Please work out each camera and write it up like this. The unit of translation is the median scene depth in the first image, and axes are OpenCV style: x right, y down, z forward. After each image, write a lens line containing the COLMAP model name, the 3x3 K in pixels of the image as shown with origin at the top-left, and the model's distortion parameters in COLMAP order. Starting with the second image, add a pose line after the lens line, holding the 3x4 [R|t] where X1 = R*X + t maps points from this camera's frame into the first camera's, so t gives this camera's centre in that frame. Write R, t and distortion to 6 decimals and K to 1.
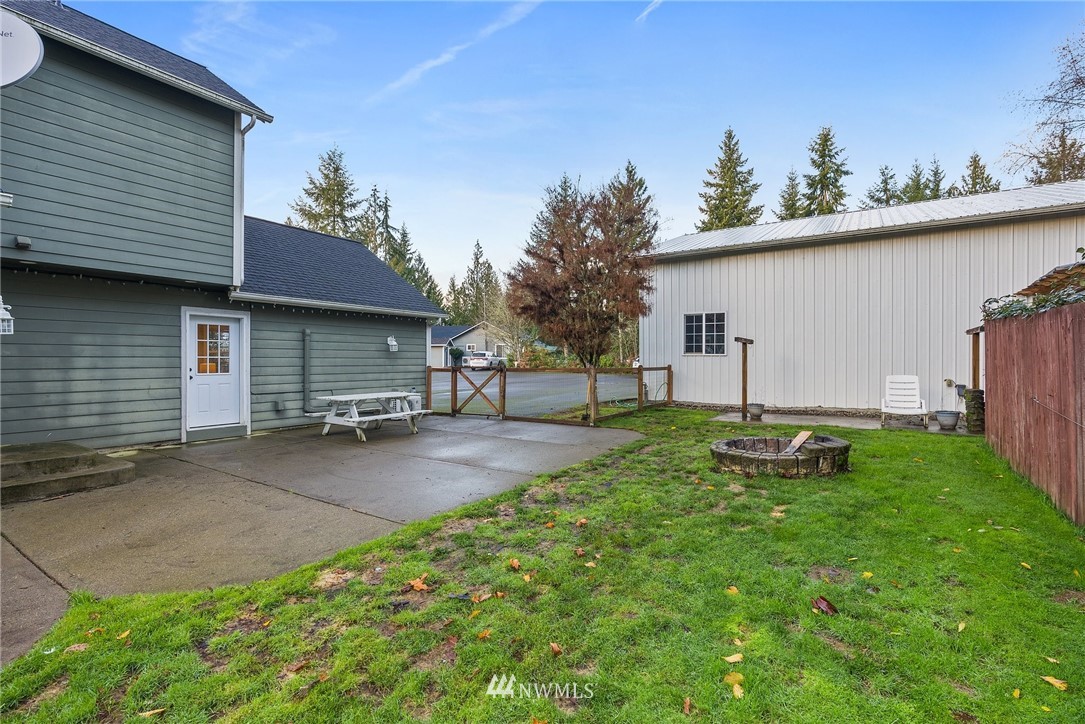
lens RADIAL K [[495.8, 0, 540.8], [0, 495.8, 362.2], [0, 0, 1]] dist [-0.001270, 0.000097]
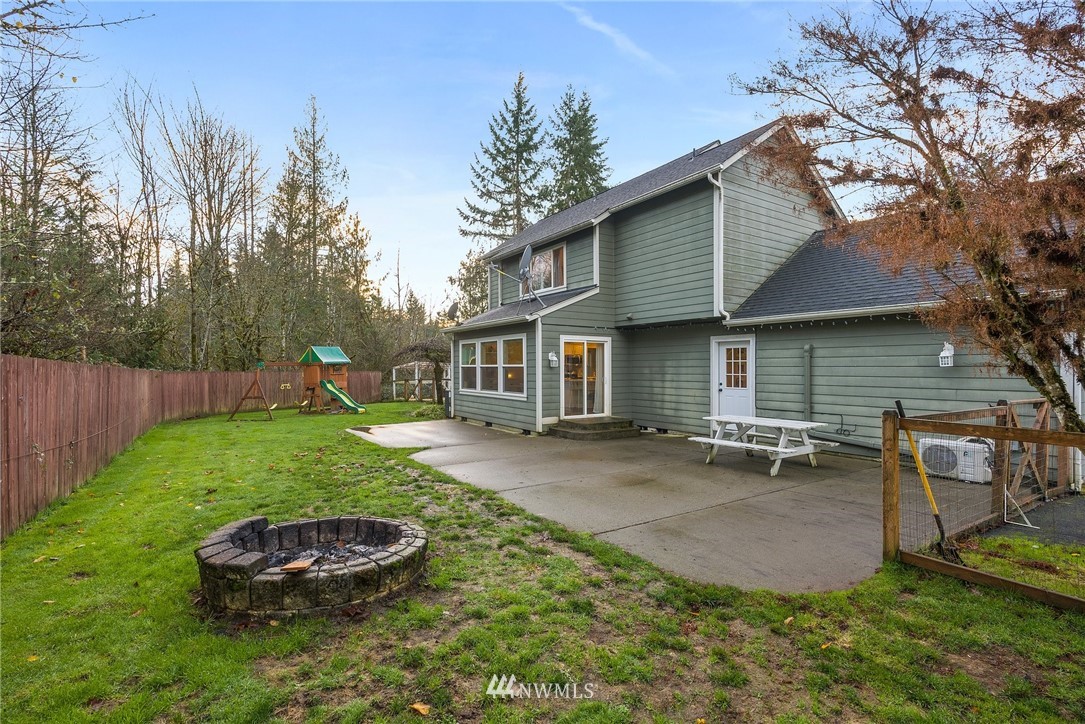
lens RADIAL K [[495.8, 0, 537.2], [0, 495.8, 364.4], [0, 0, 1]] dist [-0.001270, 0.000097]
pose [[-0.388445, -0.000126, -0.921472, 0.663768], [0.003396, 0.999993, -0.001568, -0.035285], [0.921466, -0.003739, -0.388442, 1.037247]]
